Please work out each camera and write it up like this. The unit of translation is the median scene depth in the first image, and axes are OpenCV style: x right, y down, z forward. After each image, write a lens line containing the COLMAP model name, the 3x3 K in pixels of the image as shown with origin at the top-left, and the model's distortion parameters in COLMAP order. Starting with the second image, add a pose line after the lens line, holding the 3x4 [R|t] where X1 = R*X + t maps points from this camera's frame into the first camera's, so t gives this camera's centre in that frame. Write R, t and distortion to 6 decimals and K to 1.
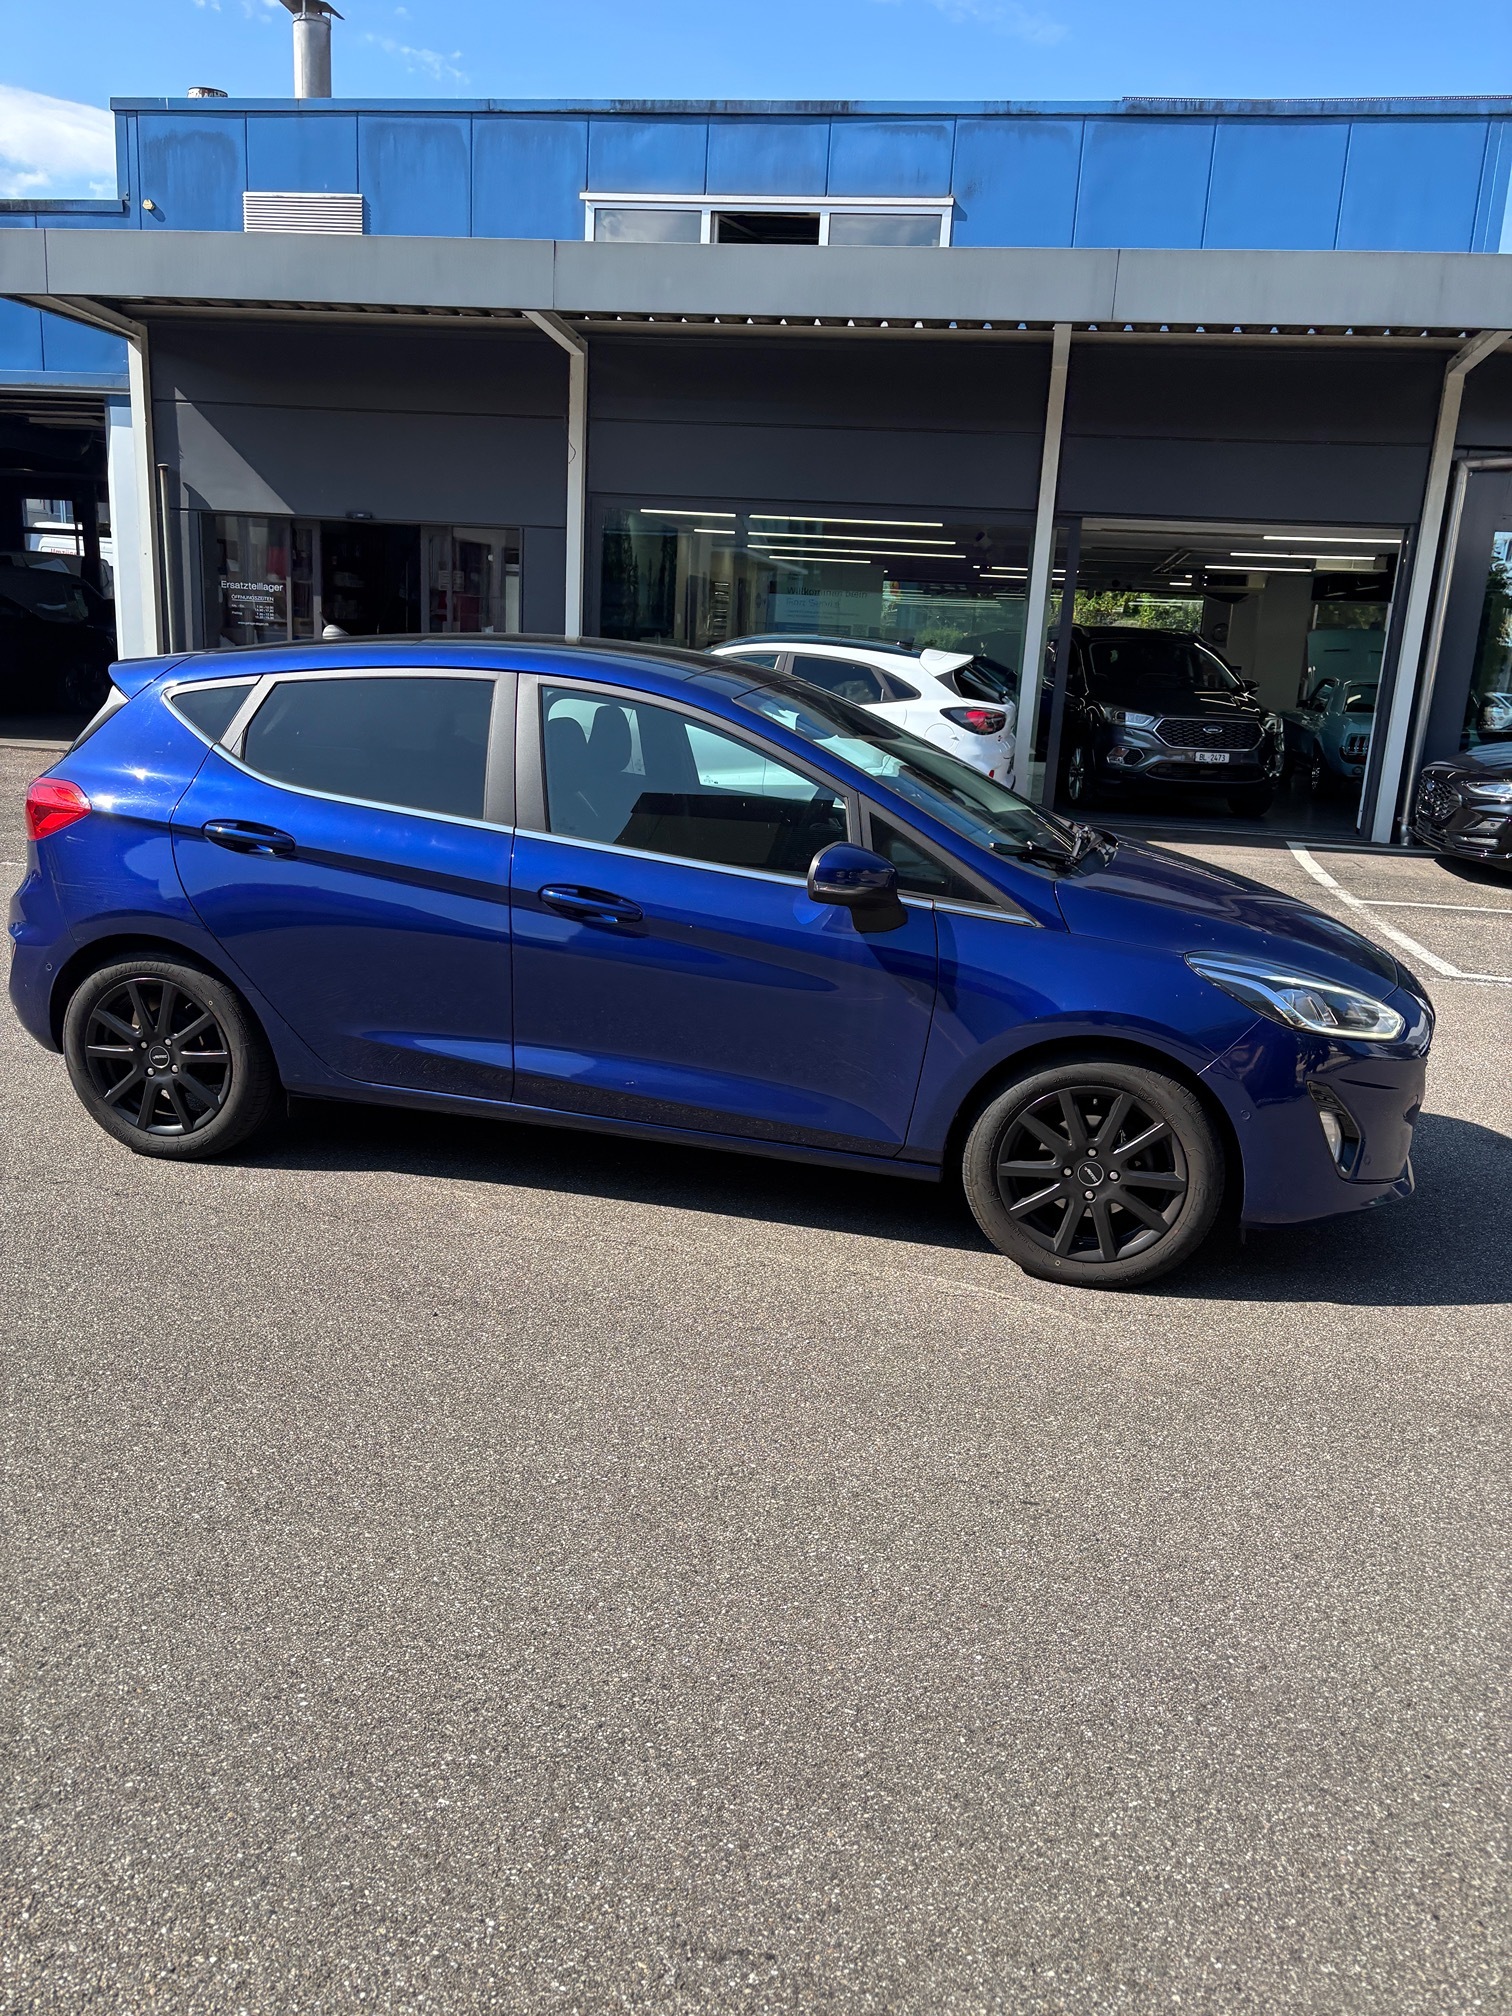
lens RADIAL K [[1531.4, 0, 770.7], [0, 1531.4, 1012.1], [0, 0, 1]] dist [0.044292, -0.042936]
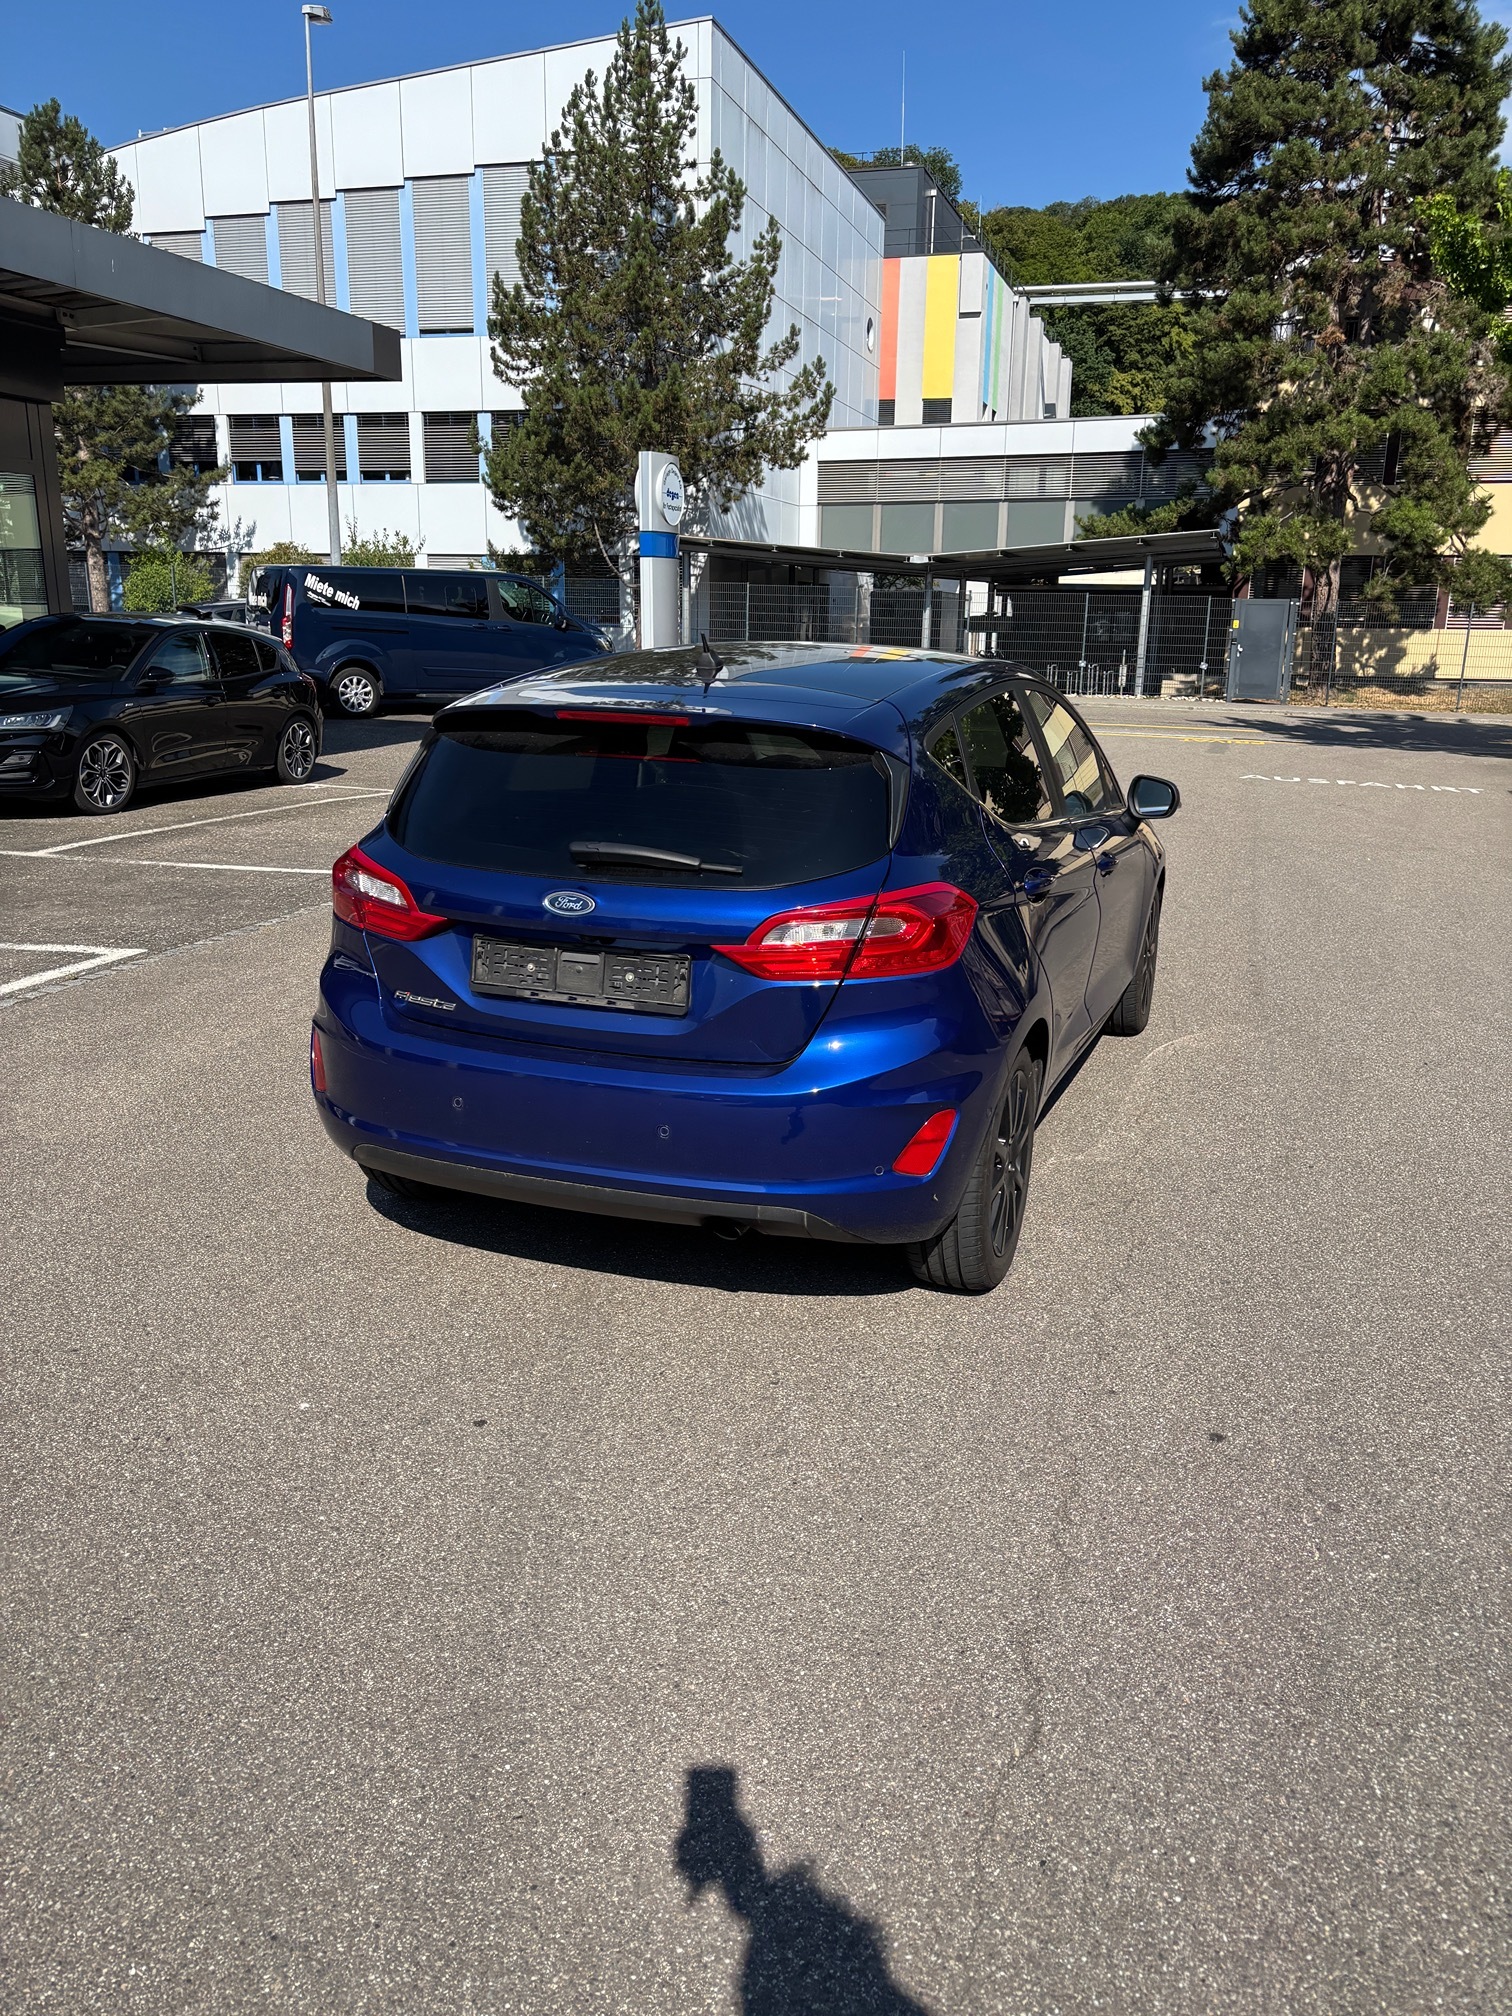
lens RADIAL K [[1531.4, 0, 780.9], [0, 1531.4, 1010.2], [0, 0, 1]] dist [0.044292, -0.042936]
pose [[0.124951, -0.295542, 0.947123, -0.420114], [0.226654, 0.937865, 0.262751, -0.107093], [-0.965927, 0.181838, 0.184173, 0.331143]]
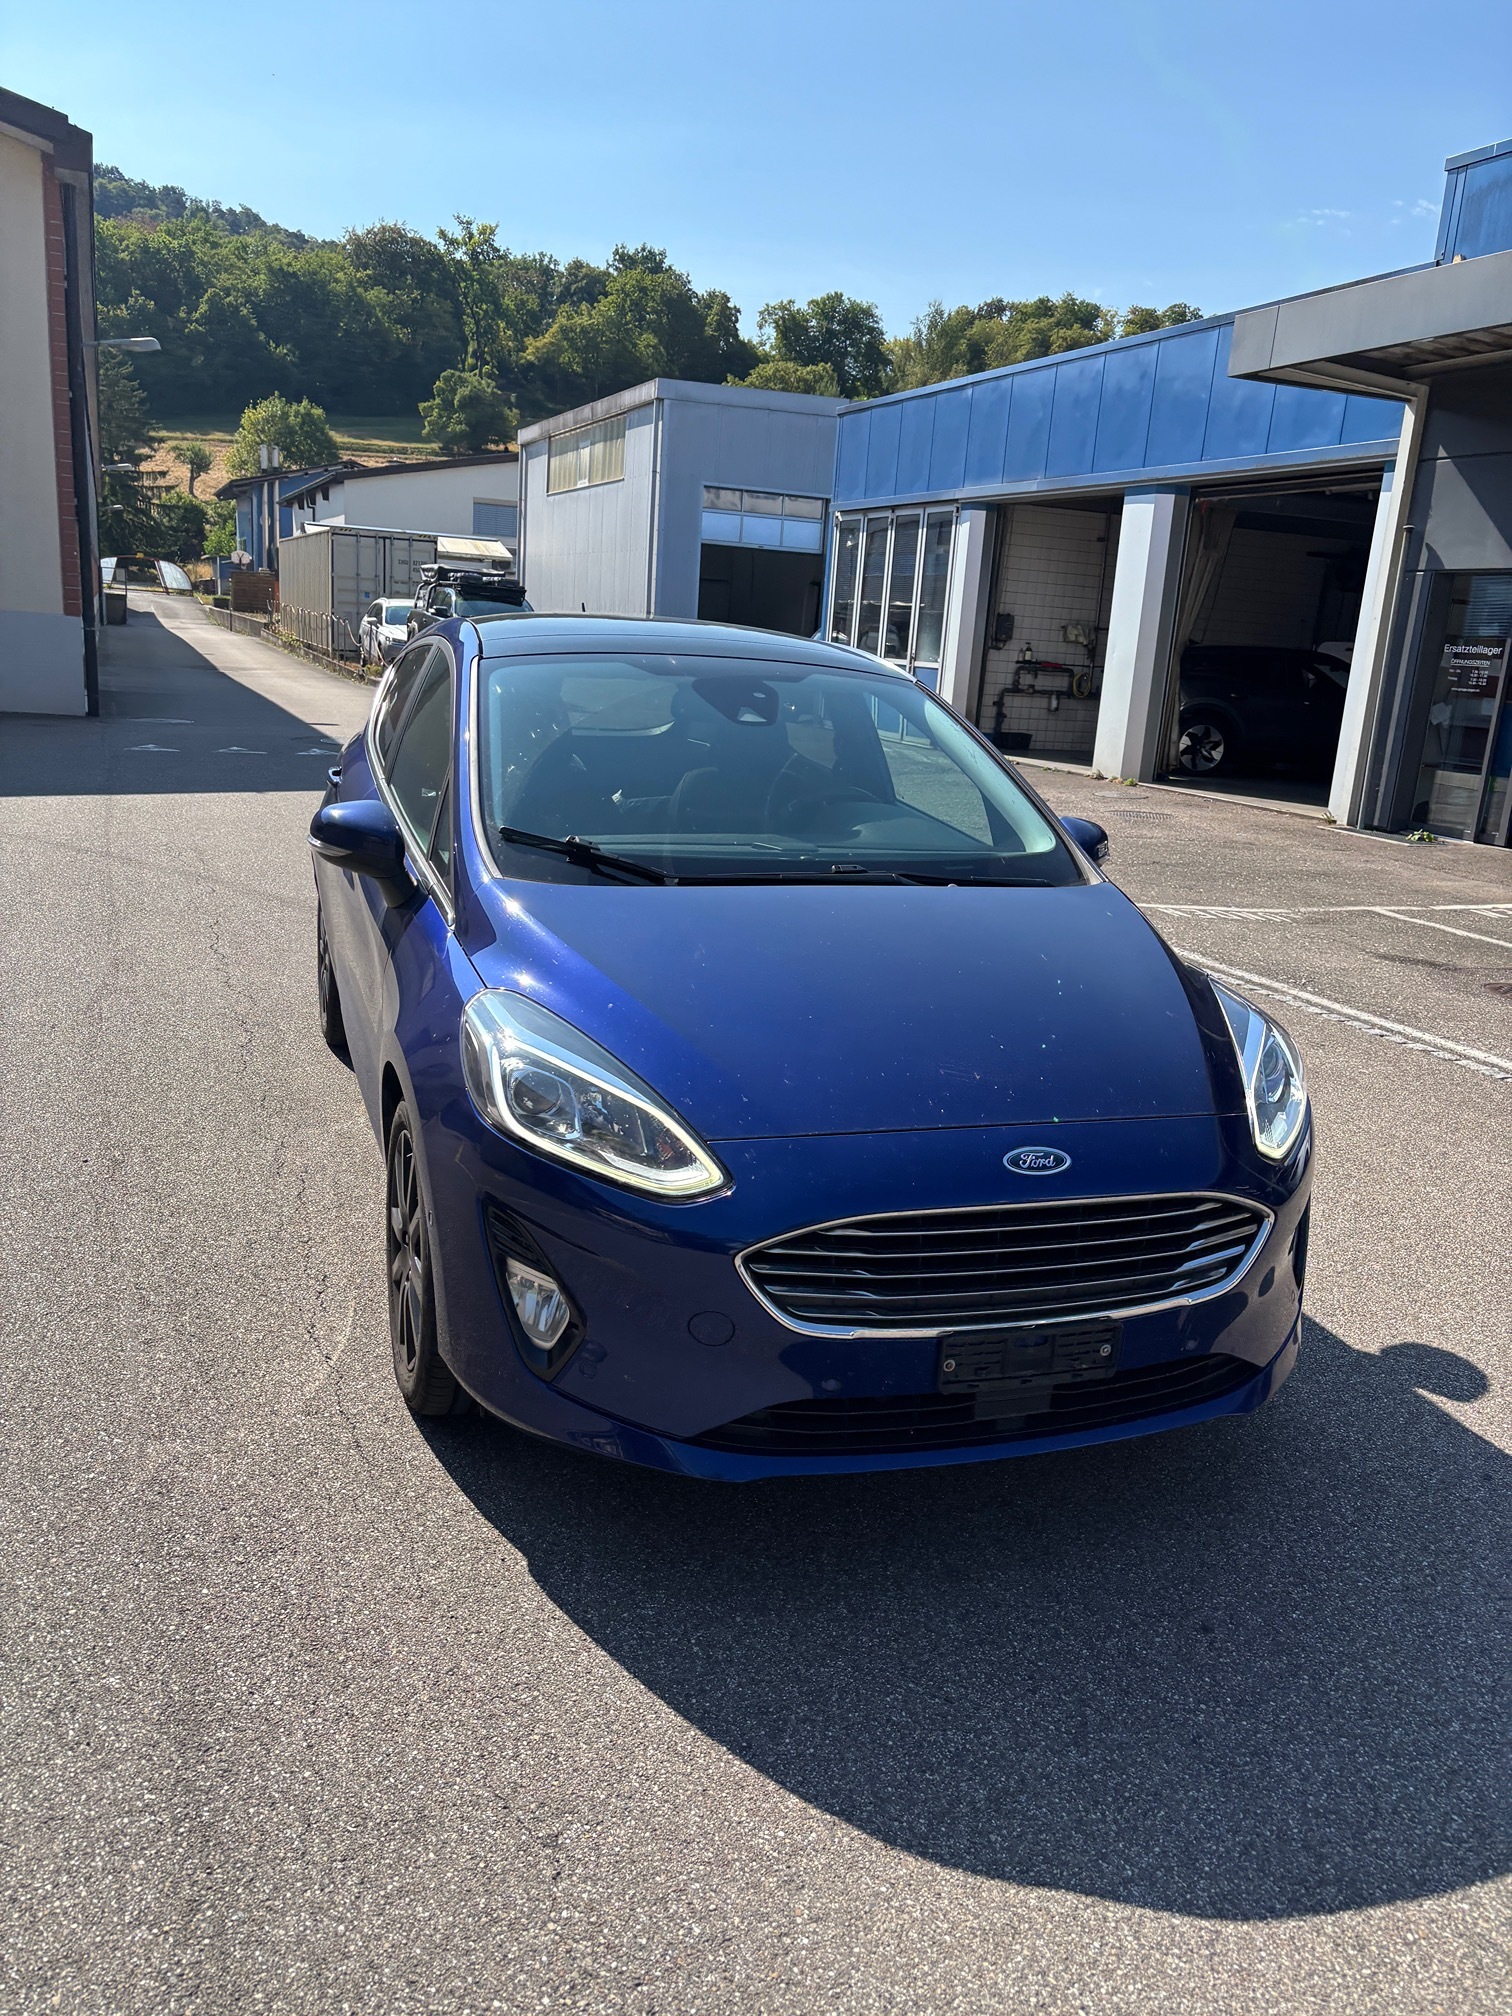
lens RADIAL K [[1531.4, 0, 771.2], [0, 1531.4, 1005.7], [0, 0, 1]] dist [0.044292, -0.042936]
pose [[0.531647, 0.183393, -0.826873, 0.282705], [-0.238769, 0.969132, 0.061426, -0.031836], [0.812614, 0.164775, 0.559024, 0.211919]]
